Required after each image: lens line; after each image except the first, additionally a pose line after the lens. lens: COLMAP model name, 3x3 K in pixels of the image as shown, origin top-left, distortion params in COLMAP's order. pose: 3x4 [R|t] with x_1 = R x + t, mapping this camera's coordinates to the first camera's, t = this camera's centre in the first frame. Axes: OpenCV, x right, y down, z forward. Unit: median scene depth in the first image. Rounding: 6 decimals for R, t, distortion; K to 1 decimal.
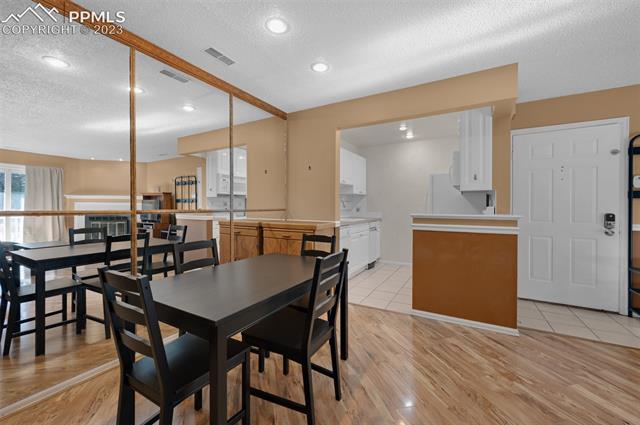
lens RADIAL K [[258.5, 0, 319.2], [0, 258.5, 209.2], [0, 0, 1]] dist [0.001741, 0.000111]
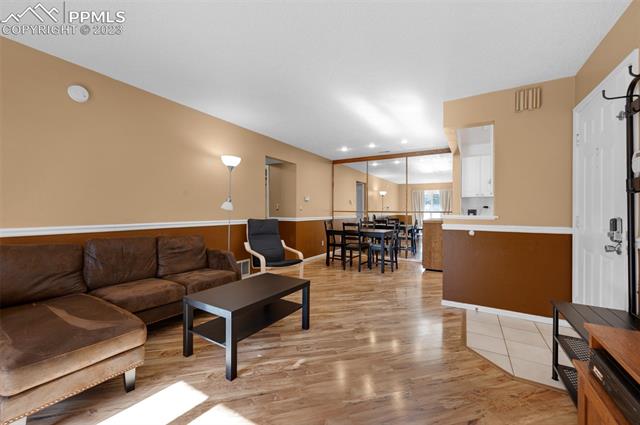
lens RADIAL K [[258.5, 0, 319.2], [0, 258.5, 209.2], [0, 0, 1]] dist [0.001741, 0.000111]
pose [[-0.016023, -0.007258, -0.999845, 1.658341], [-0.015298, 0.999858, -0.007013, 0.010929], [0.999755, 0.015184, -0.016131, 0.296089]]
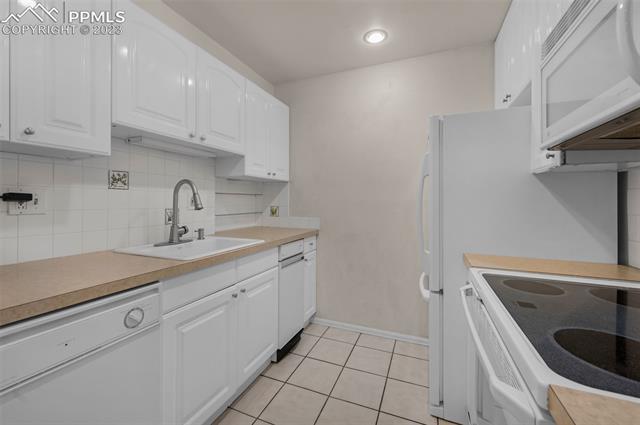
lens RADIAL K [[254.9, 0, 322.9], [0, 254.9, 200.3], [0, 0, 1]] dist [-0.000373, -0.000049]
pose [[0.991800, -0.000805, 0.127797, 0.332054], [0.002928, 0.999861, -0.016430, -0.020910], [-0.127766, 0.016669, 0.991664, 0.945221]]
